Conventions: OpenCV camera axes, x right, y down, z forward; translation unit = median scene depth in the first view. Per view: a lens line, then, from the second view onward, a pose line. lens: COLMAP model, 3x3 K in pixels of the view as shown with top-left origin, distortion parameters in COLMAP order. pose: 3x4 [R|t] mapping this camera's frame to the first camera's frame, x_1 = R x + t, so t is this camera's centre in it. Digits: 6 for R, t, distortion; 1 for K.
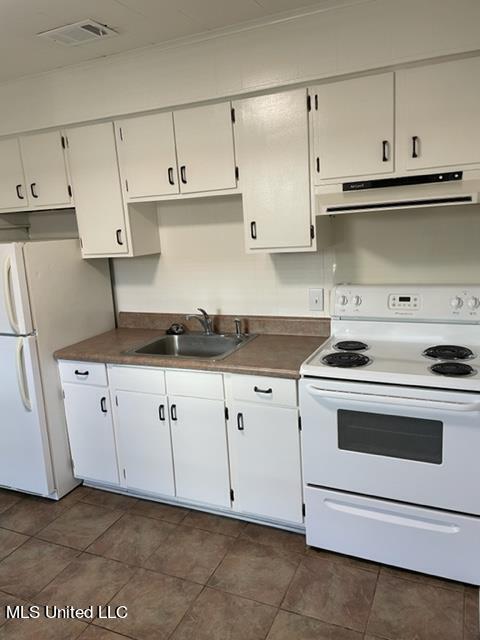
lens RADIAL K [[489.1, 0, 234.6], [0, 489.1, 315.2], [0, 0, 1]] dist [0.013950, -0.014760]
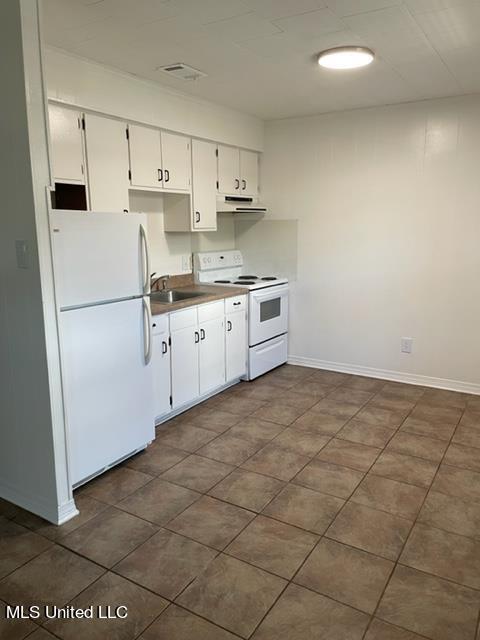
lens RADIAL K [[489.1, 0, 238.6], [0, 489.1, 321.0], [0, 0, 1]] dist [0.013950, -0.014760]
pose [[0.115571, -0.128427, 0.984962, -2.258564], [0.193519, 0.975516, 0.104489, 0.034275], [-0.974266, 0.178533, 0.137595, 0.956145]]
